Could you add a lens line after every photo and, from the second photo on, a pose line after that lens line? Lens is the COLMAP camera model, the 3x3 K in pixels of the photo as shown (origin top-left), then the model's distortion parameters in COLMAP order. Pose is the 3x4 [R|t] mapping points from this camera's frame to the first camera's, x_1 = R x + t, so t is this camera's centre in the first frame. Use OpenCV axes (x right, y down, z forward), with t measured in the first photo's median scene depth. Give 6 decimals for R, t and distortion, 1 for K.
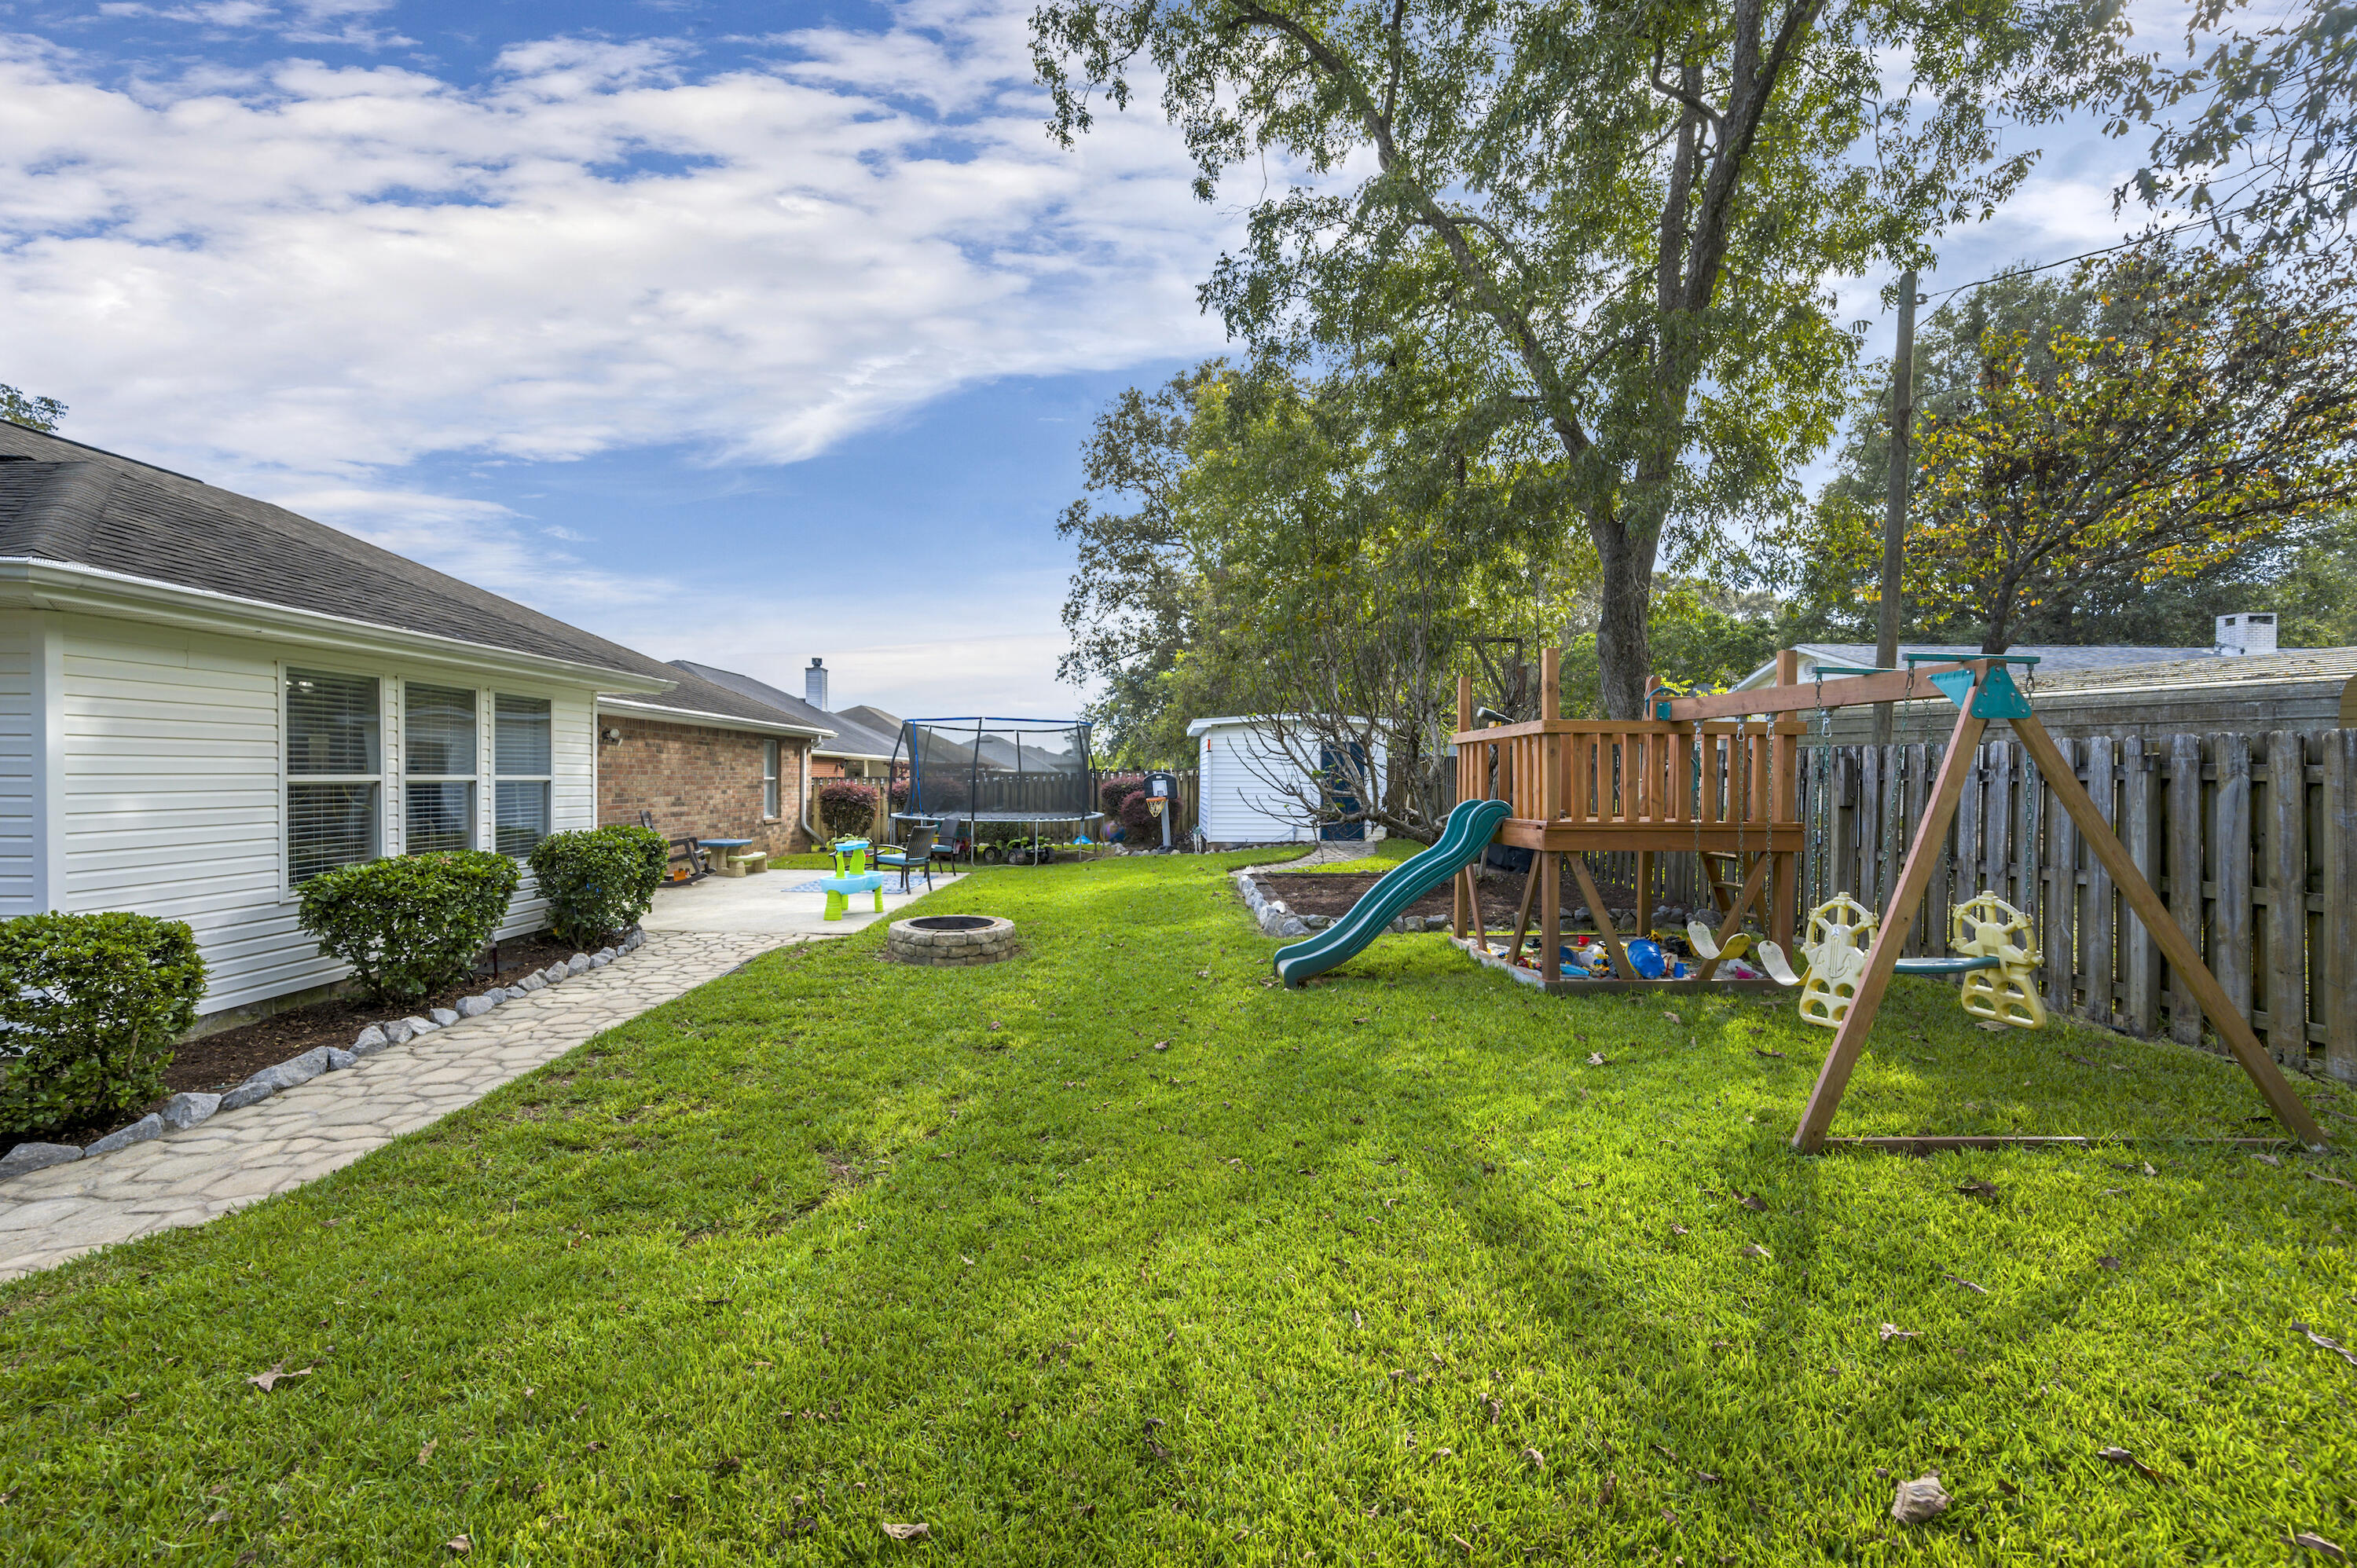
lens RADIAL K [[933.3, 0, 1182.8], [0, 933.3, 790.4], [0, 0, 1]] dist [0.006603, 0.000056]
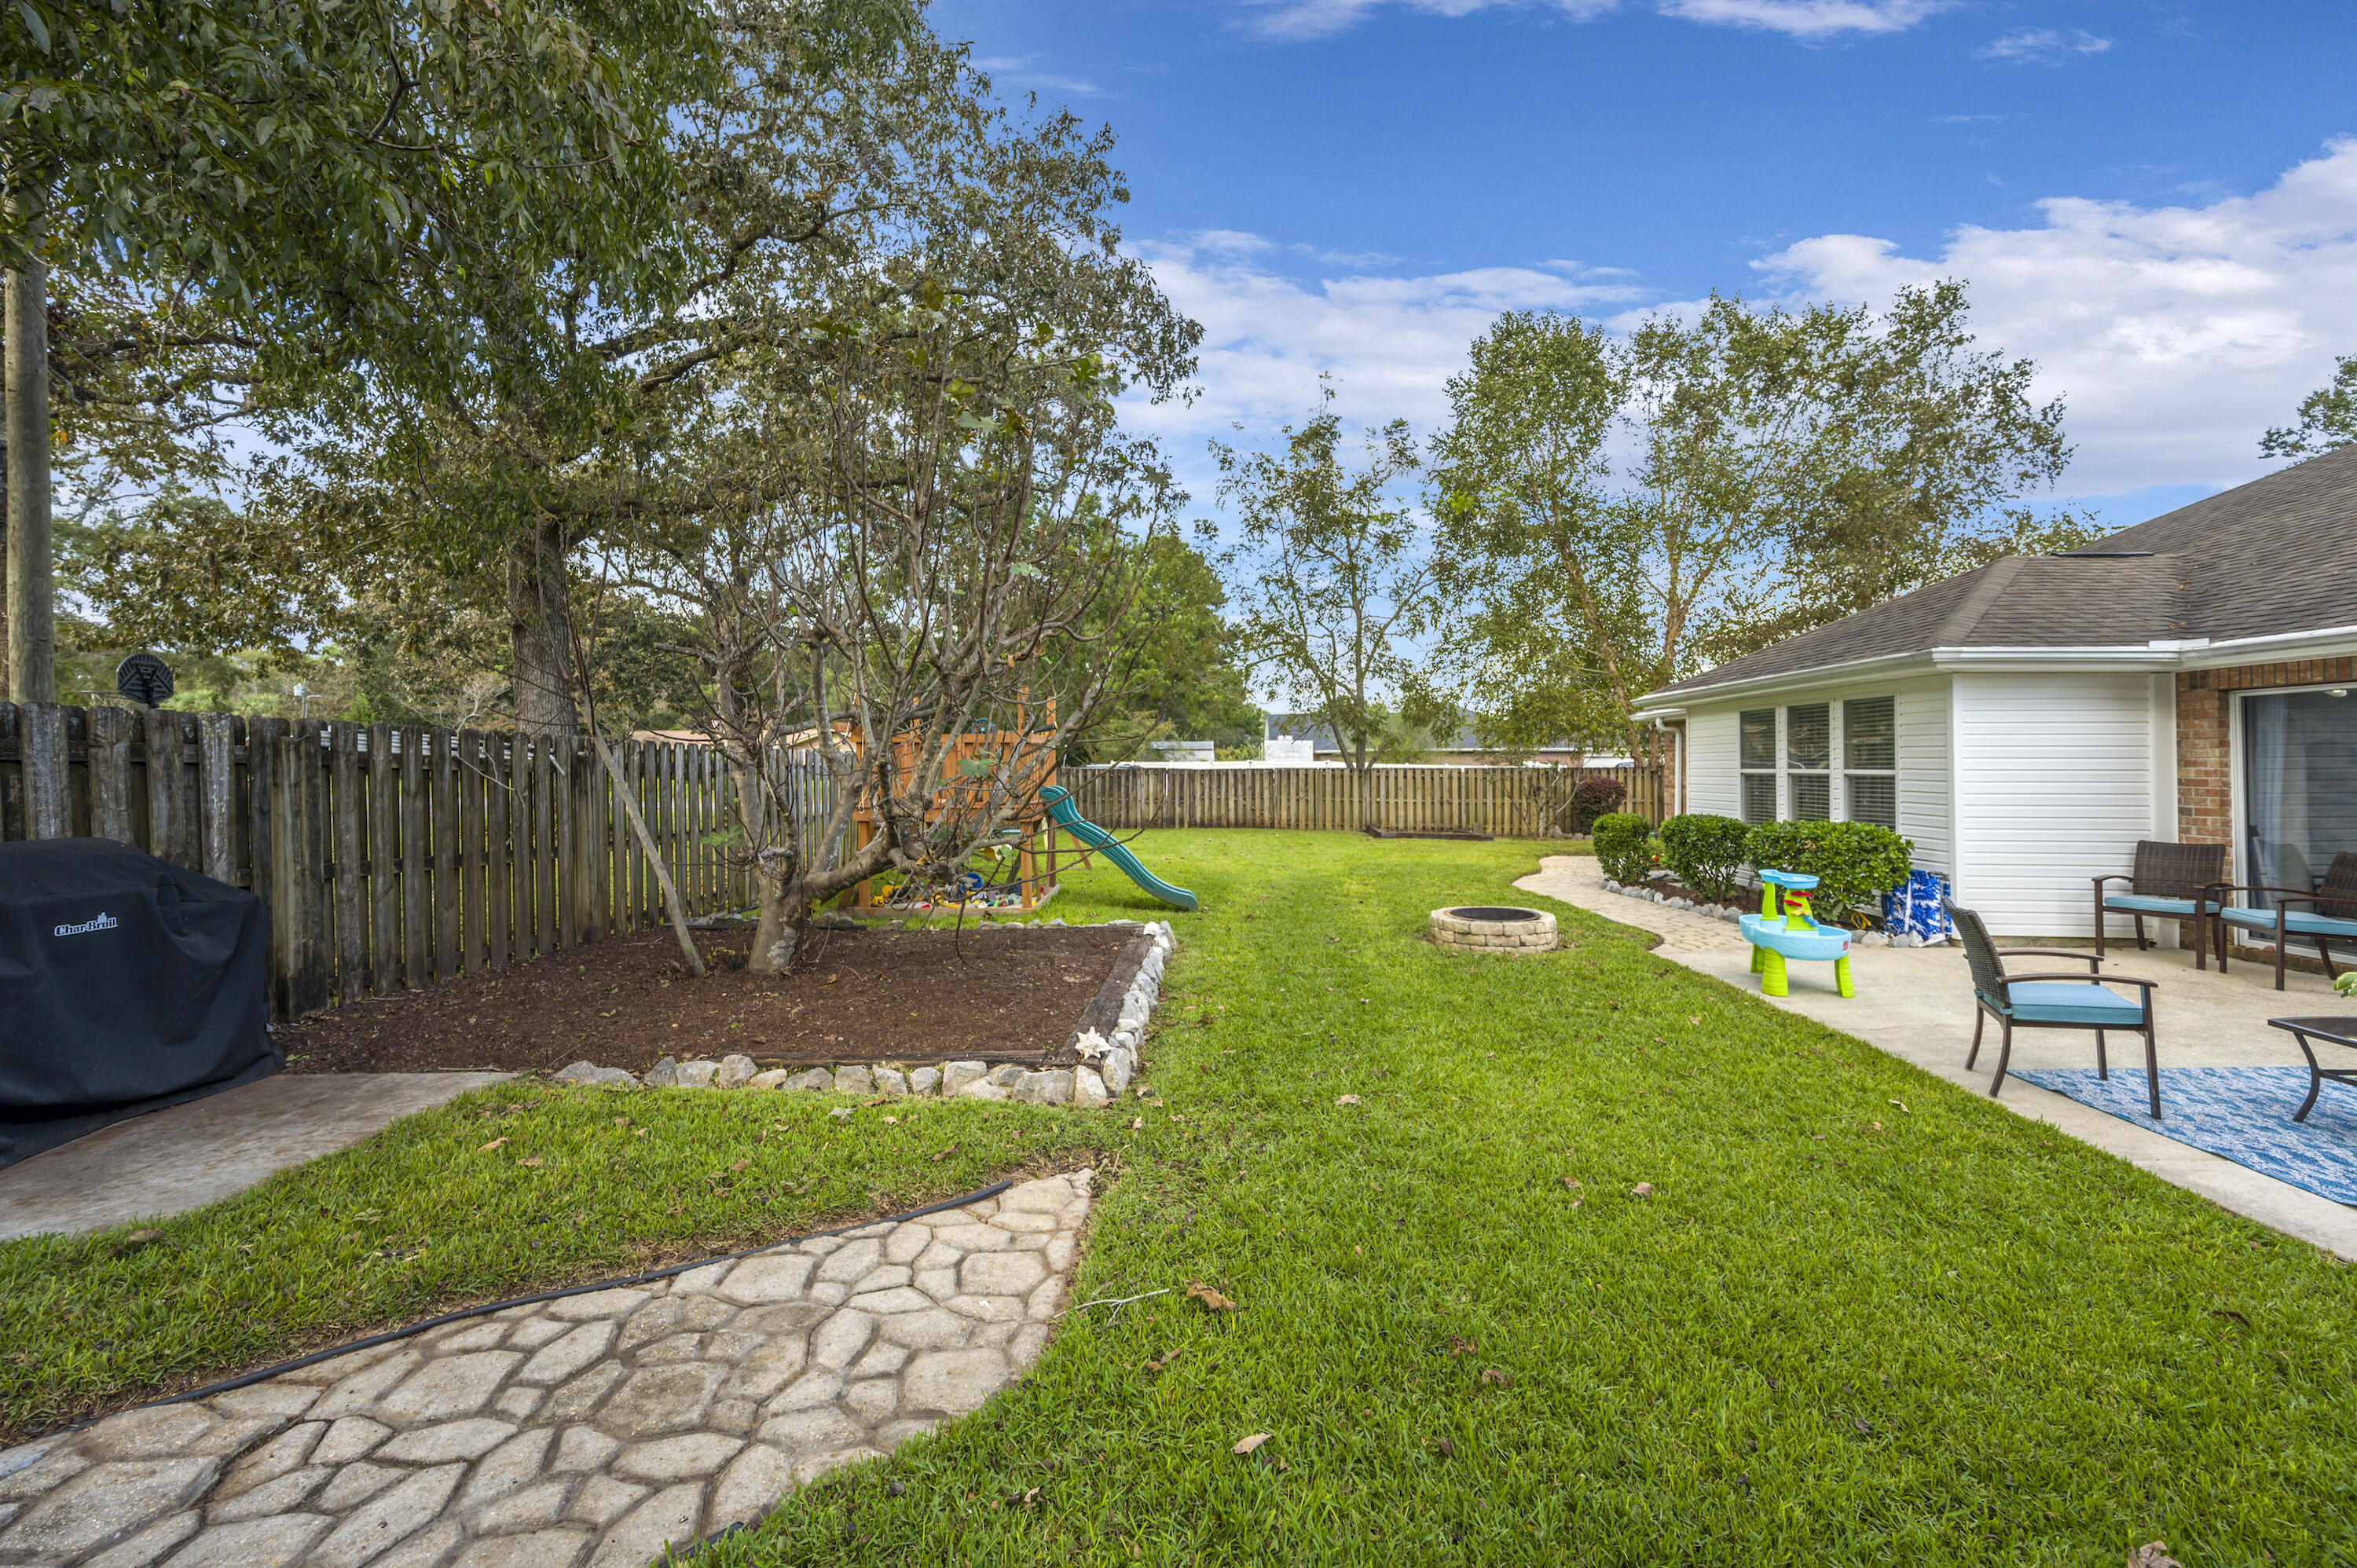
lens RADIAL K [[933.3, 0, 1201.7], [0, 933.3, 770.3], [0, 0, 1]] dist [0.006603, 0.000056]
pose [[-0.997710, 0.014136, 0.066139, 0.007832], [0.015658, 0.999623, 0.022543, -0.025031], [-0.065795, 0.023527, -0.997556, 1.010905]]
